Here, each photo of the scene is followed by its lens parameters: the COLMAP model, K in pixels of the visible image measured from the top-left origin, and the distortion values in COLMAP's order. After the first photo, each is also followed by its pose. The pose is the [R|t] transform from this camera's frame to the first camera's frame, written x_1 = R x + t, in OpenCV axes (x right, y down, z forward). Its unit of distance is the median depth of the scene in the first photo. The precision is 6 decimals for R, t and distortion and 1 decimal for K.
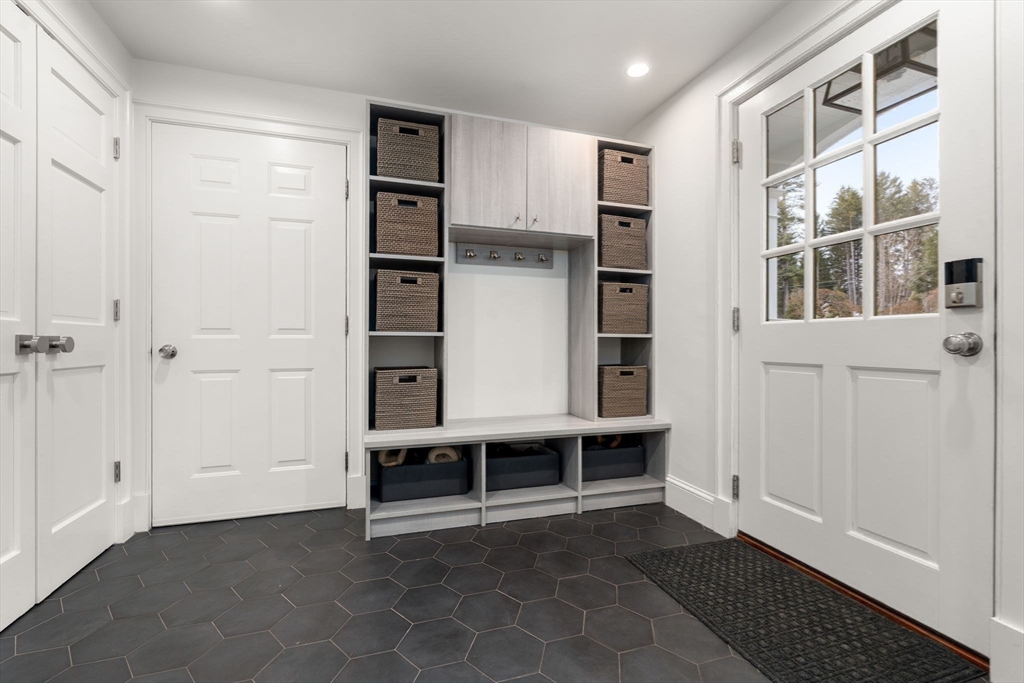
lens RADIAL K [[449.2, 0, 512.0], [0, 449.2, 341.5], [0, 0, 1]] dist [-0.000346, 0.000073]
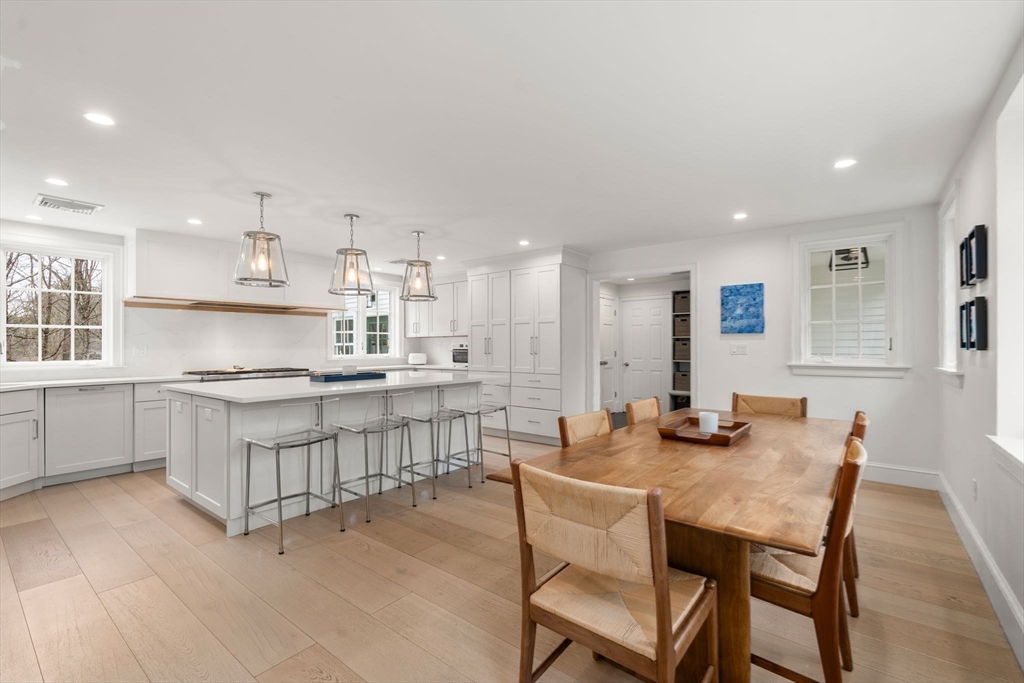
lens RADIAL K [[449.2, 0, 512.0], [0, 449.2, 341.5], [0, 0, 1]] dist [-0.000346, 0.000073]
pose [[0.555867, -0.008299, -0.831230, 1.764220], [0.005549, 0.999965, -0.006273, -0.145568], [0.831253, -0.001126, 0.555894, -1.814528]]
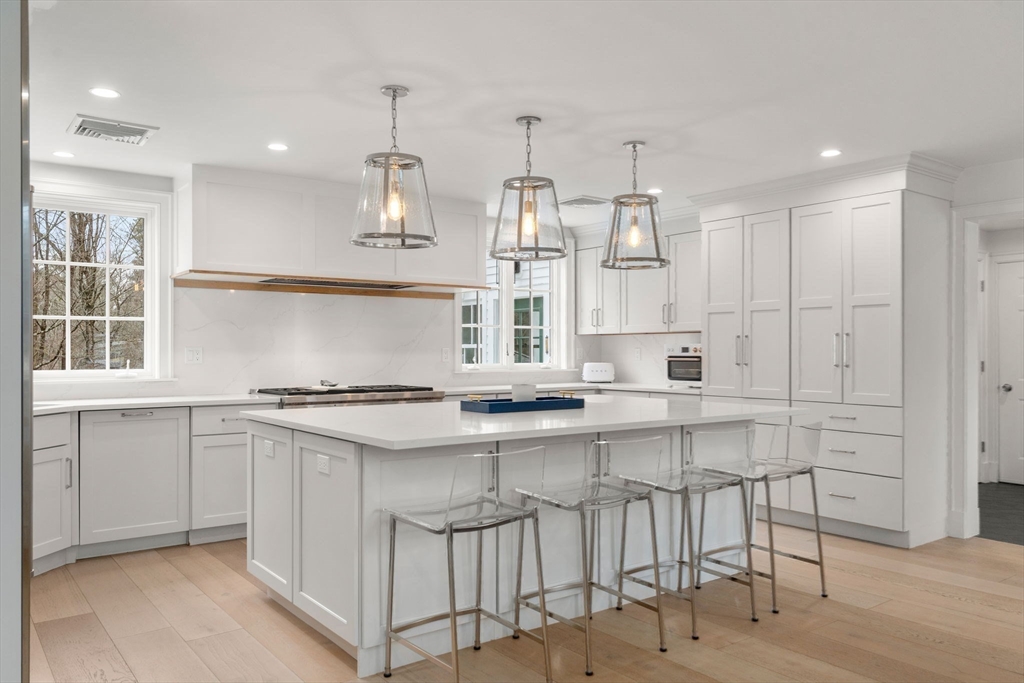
lens RADIAL K [[760.2, 0, 511.6], [0, 760.2, 344.9], [0, 0, 1]] dist [0.003561, 0.000240]
pose [[0.335279, -0.003102, -0.942114, 1.503049], [0.001667, 0.999995, -0.002700, -0.148792], [0.942118, -0.000665, 0.335282, -1.972010]]
